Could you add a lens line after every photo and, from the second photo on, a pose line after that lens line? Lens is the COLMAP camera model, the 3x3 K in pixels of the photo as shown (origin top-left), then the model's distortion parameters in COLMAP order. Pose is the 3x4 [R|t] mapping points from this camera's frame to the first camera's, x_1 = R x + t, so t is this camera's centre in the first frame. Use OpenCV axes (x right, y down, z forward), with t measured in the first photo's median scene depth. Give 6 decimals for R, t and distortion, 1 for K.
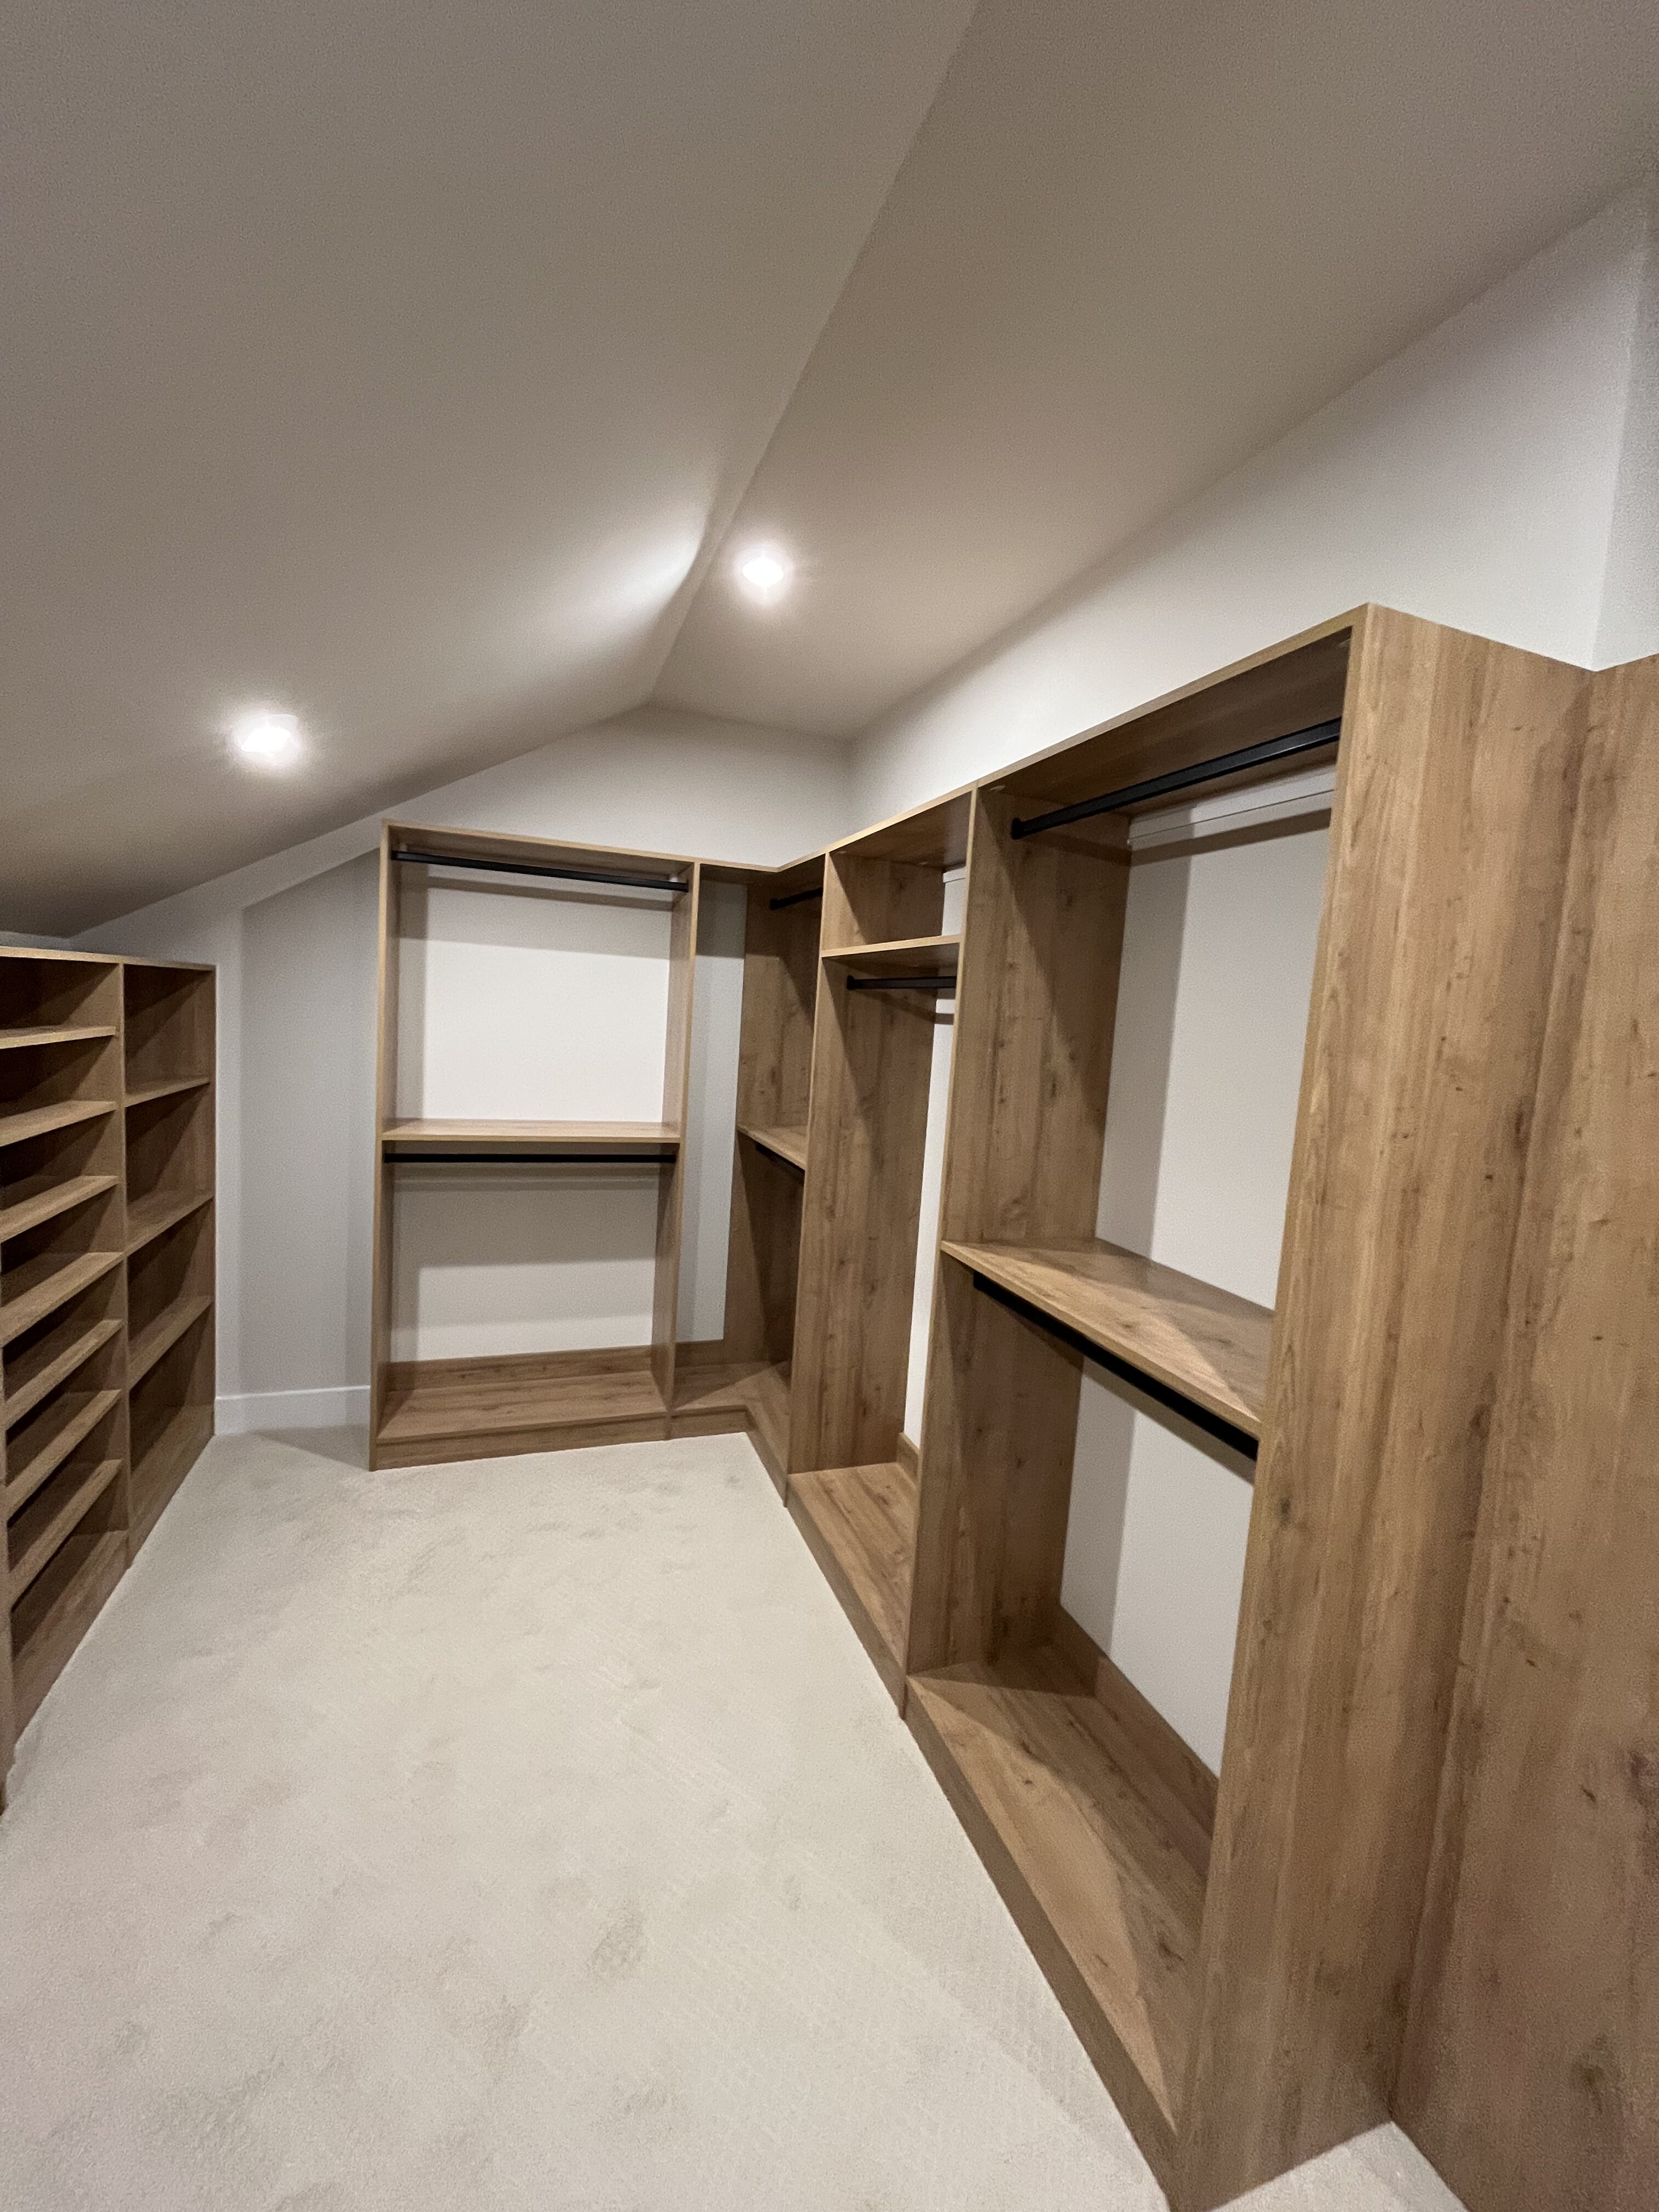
lens RADIAL K [[890.0, 0, 826.2], [0, 890.0, 1096.1], [0, 0, 1]] dist [-0.002944, -0.000626]
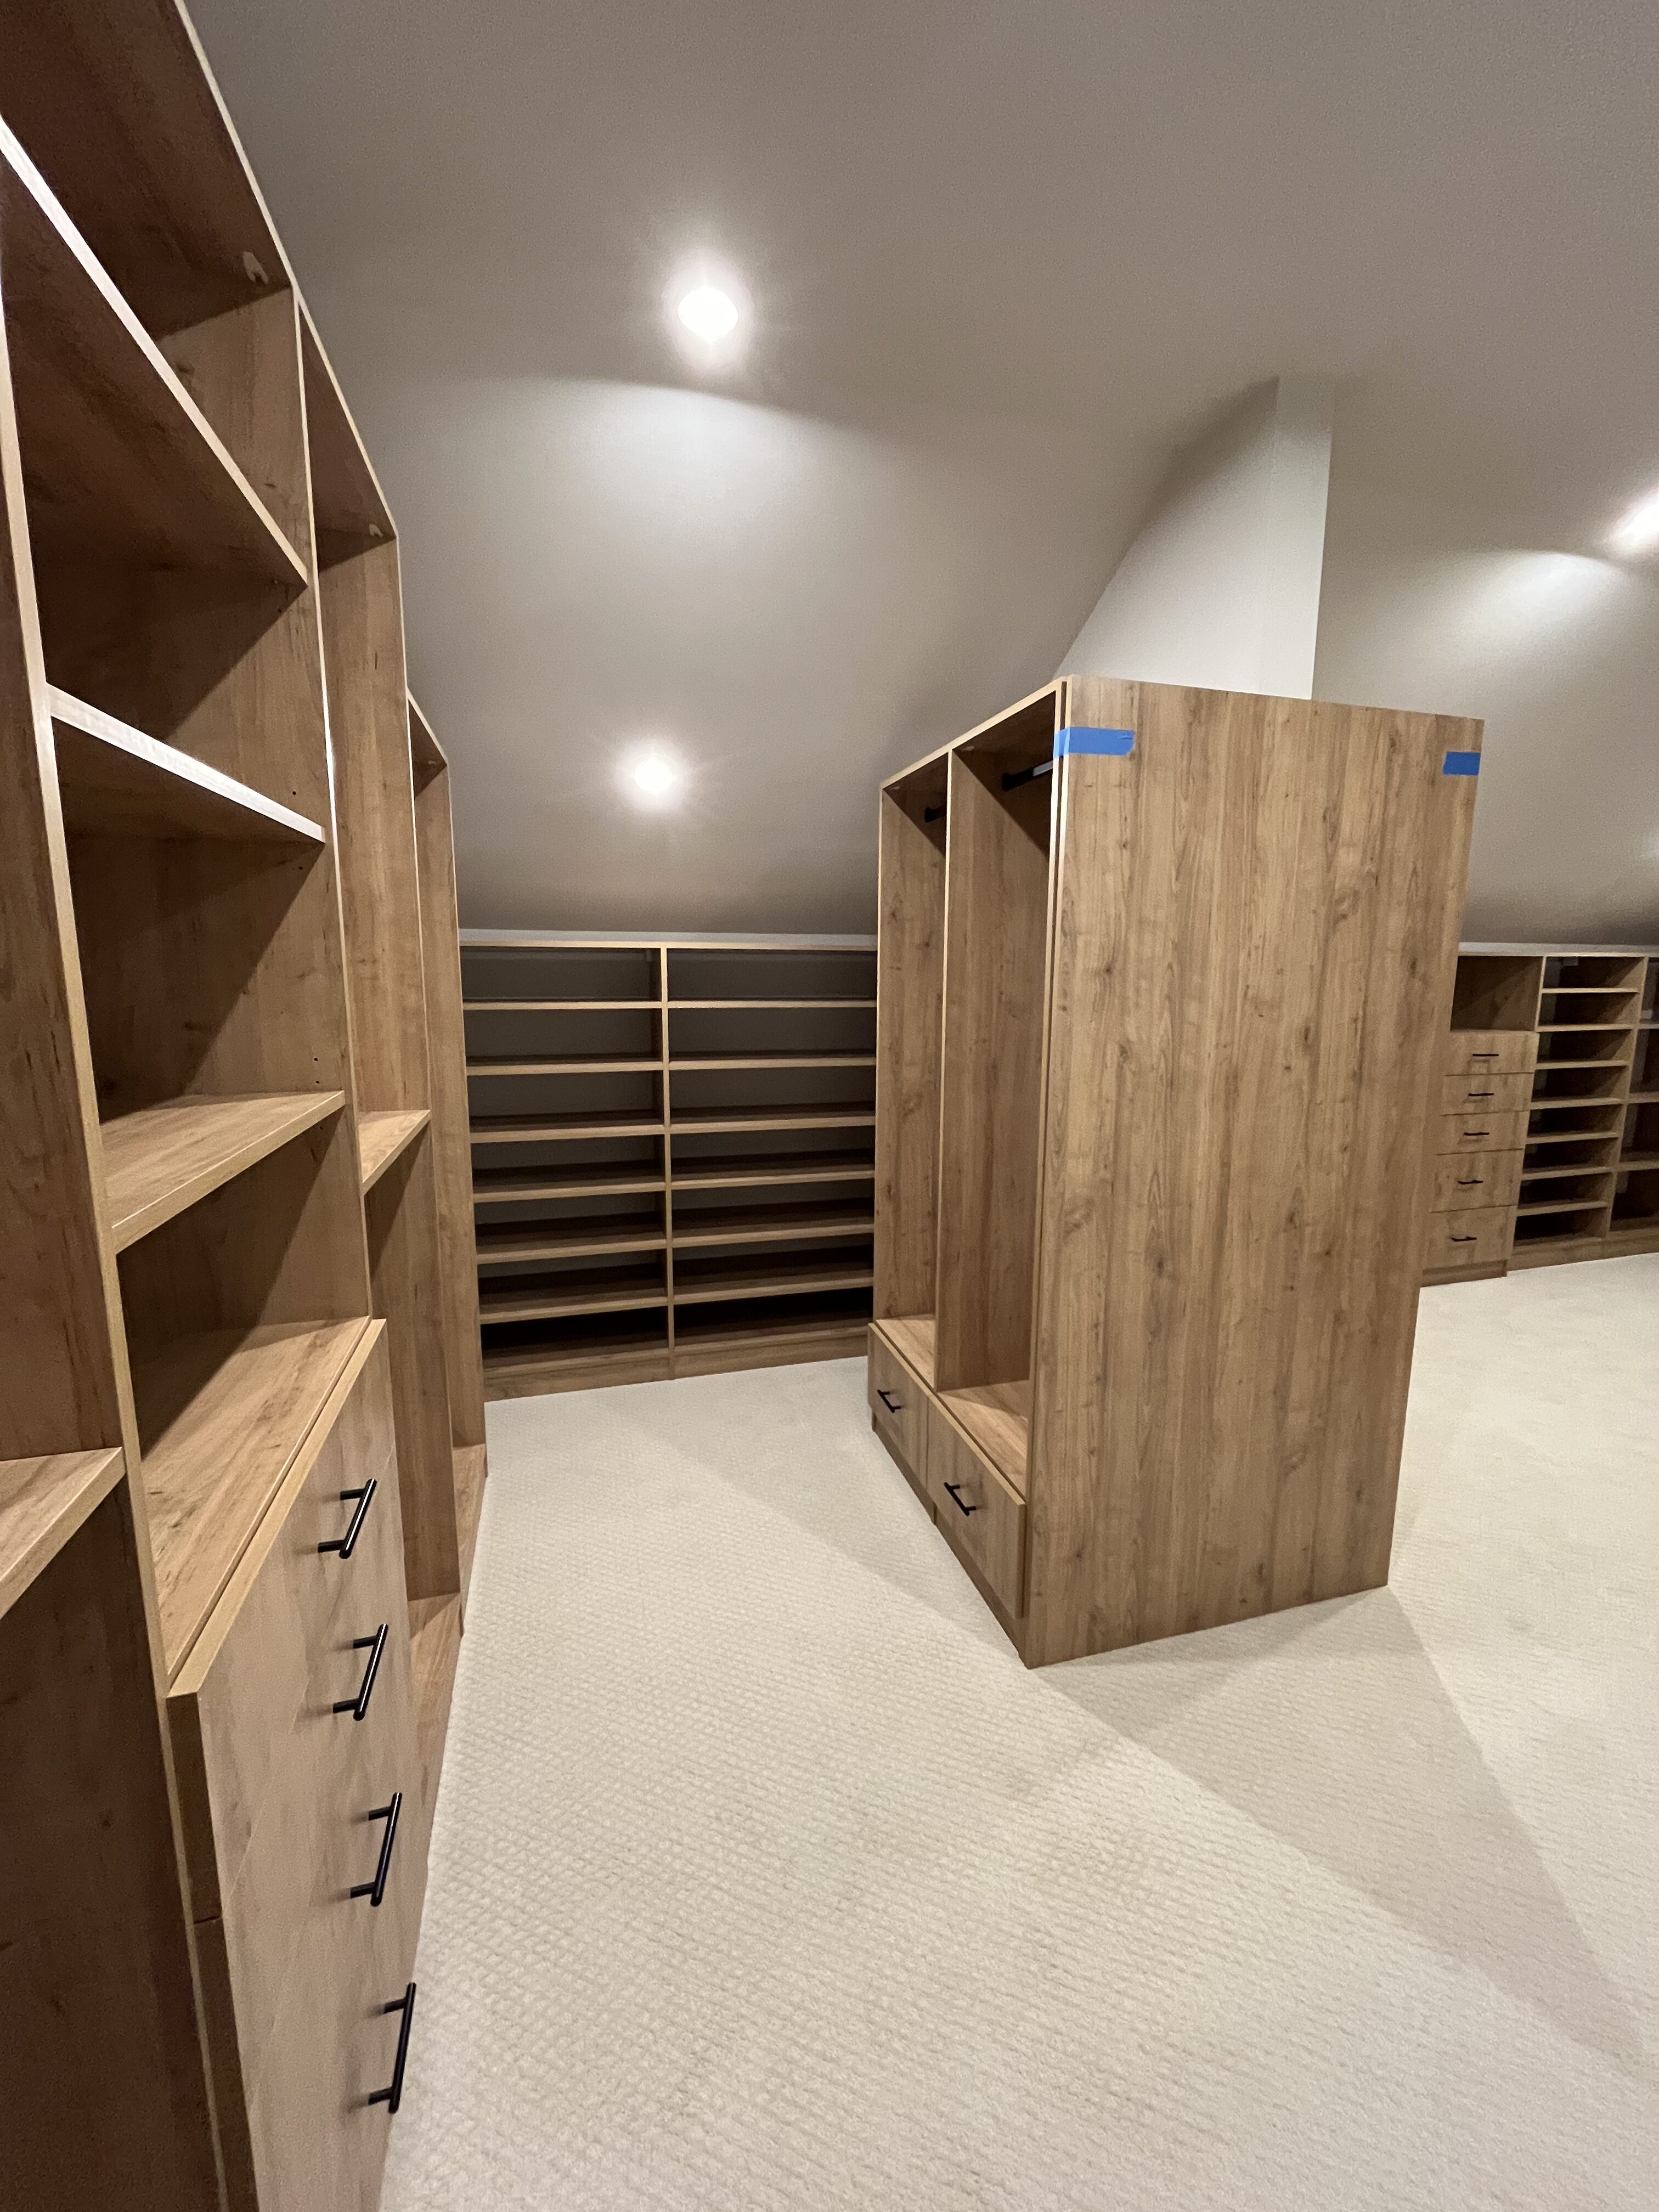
lens RADIAL K [[890.0, 0, 841.7], [0, 890.0, 1091.8], [0, 0, 1]] dist [-0.002944, -0.000626]
pose [[-0.063360, 0.087916, -0.994111, 1.308372], [-0.106936, 0.989779, 0.094349, 0.154048], [0.992245, 0.112285, -0.053311, -0.654243]]
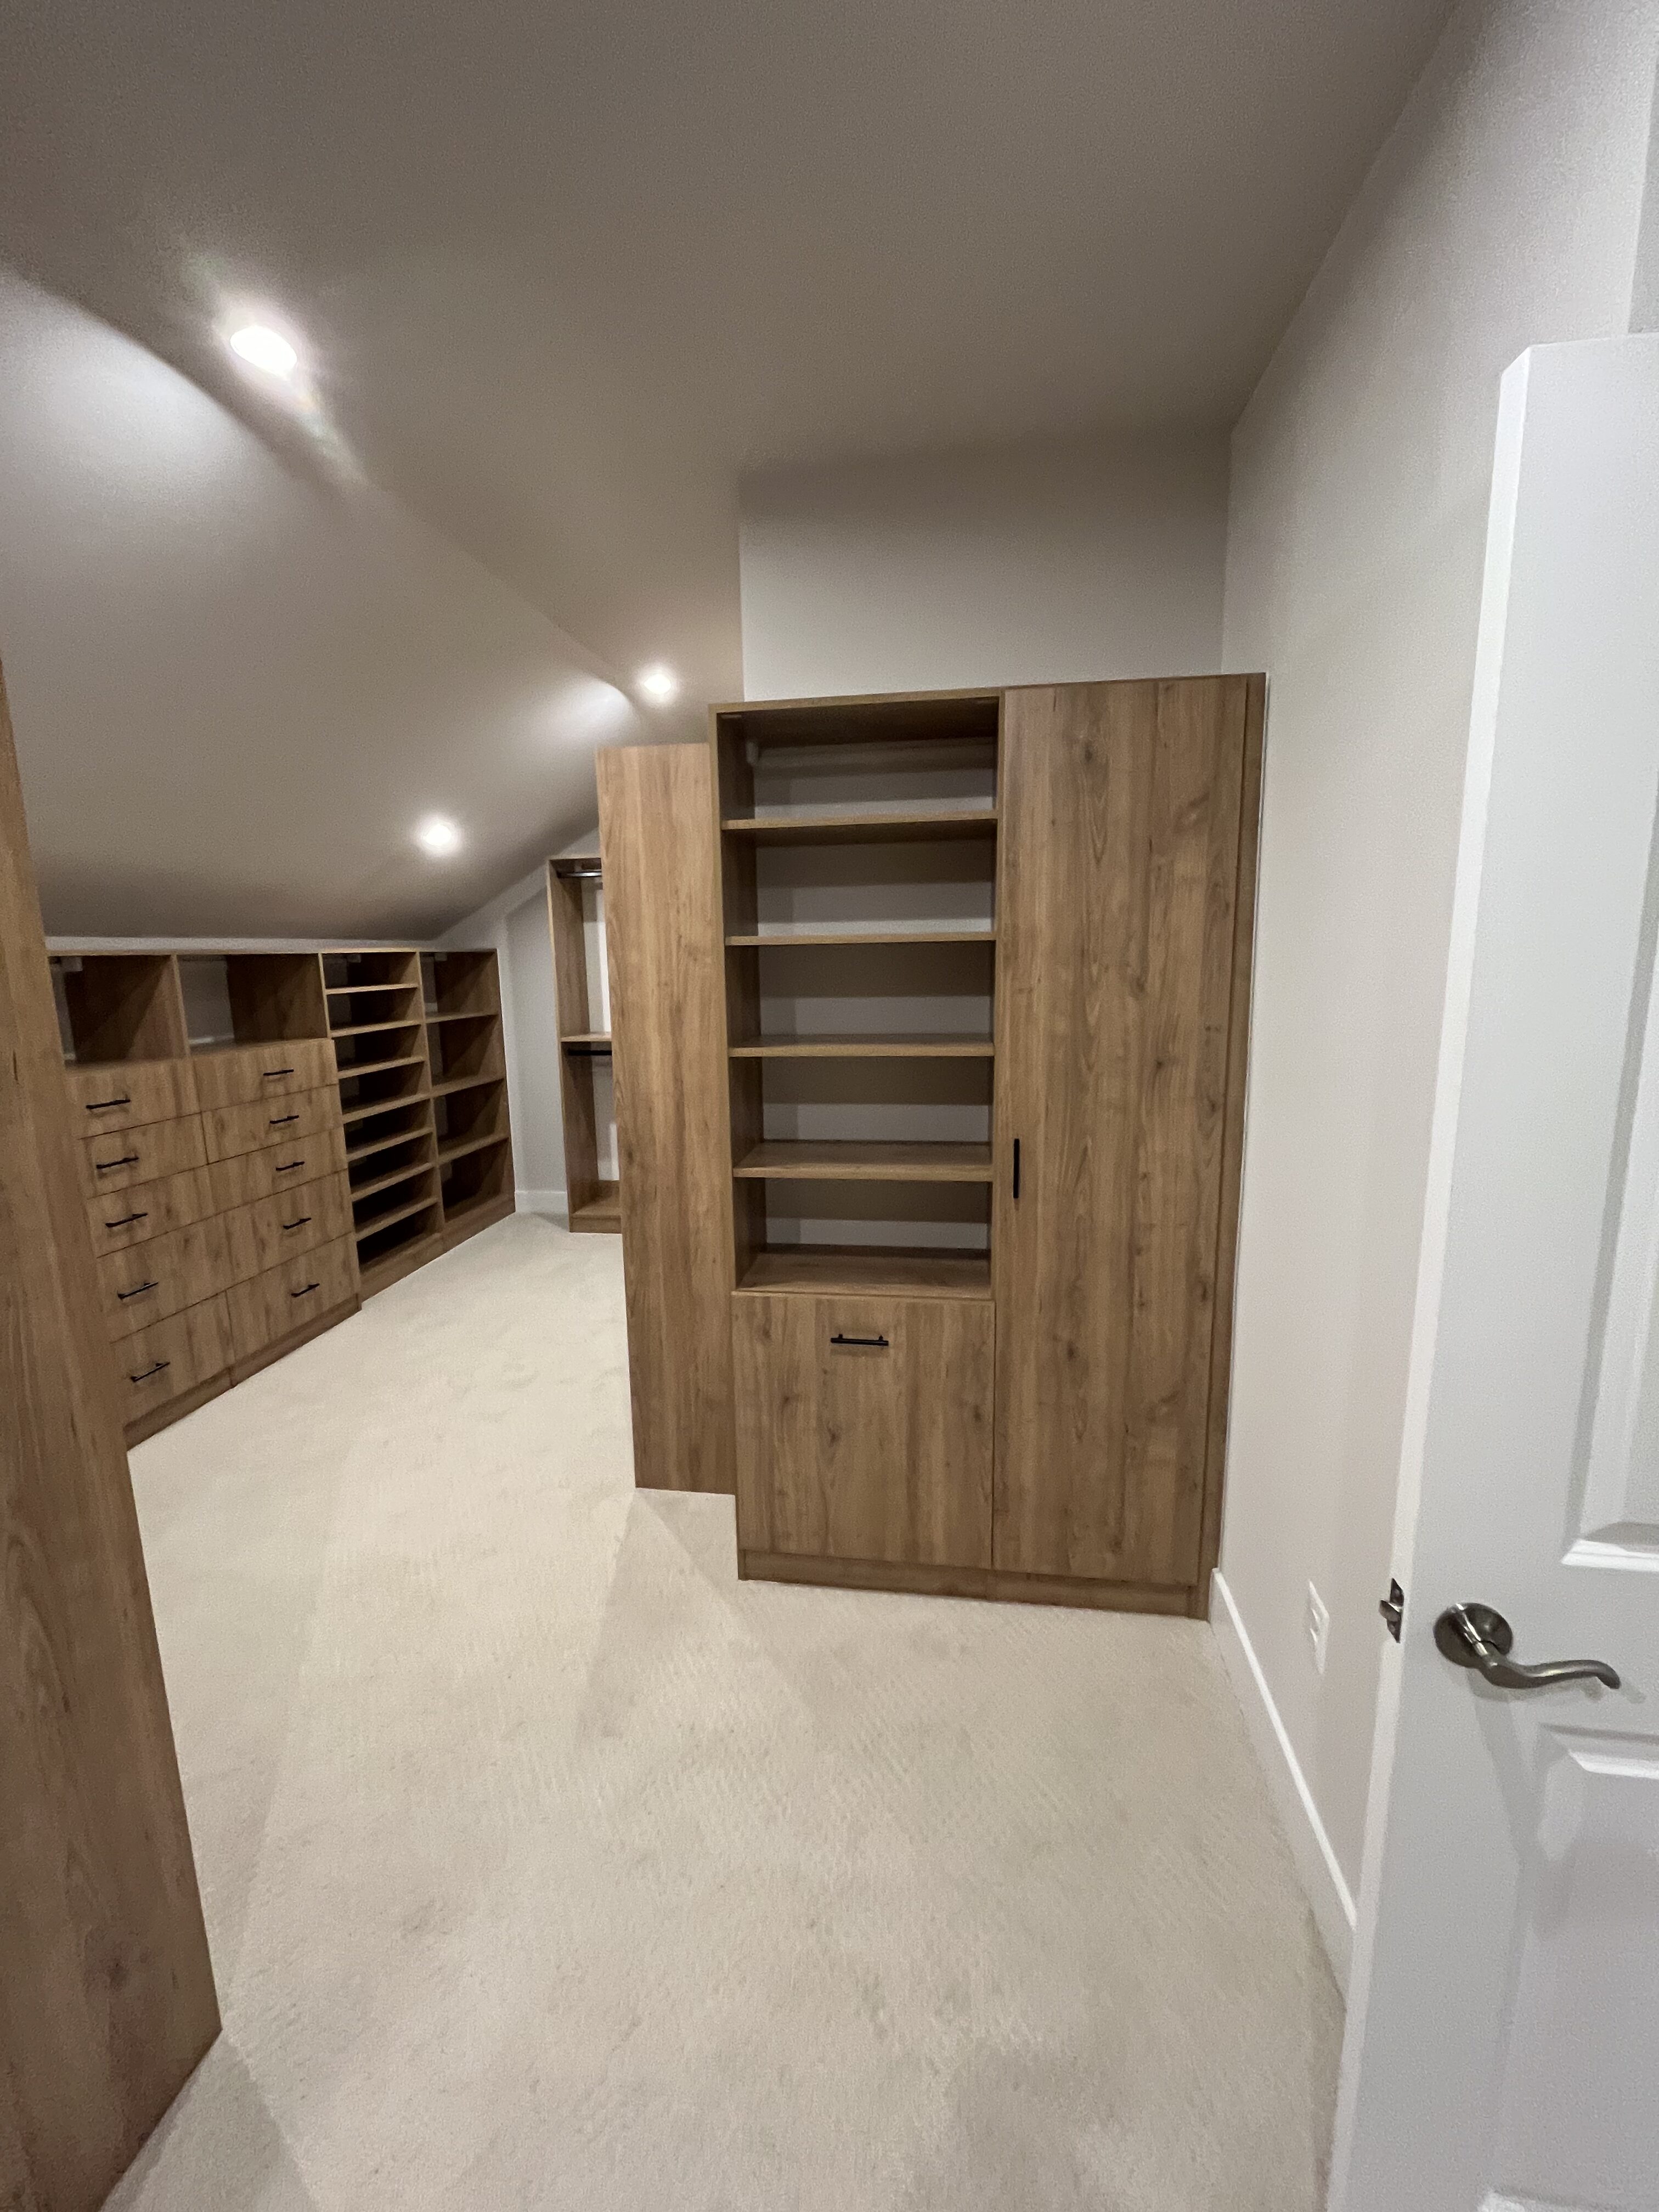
lens RADIAL K [[890.0, 0, 830.0], [0, 890.0, 1094.3], [0, 0, 1]] dist [-0.002944, -0.000626]
pose [[0.875823, -0.005494, -0.482601, 0.976147], [0.032259, 0.998365, 0.047178, 0.106460], [0.481553, -0.056888, 0.874569, -0.334688]]
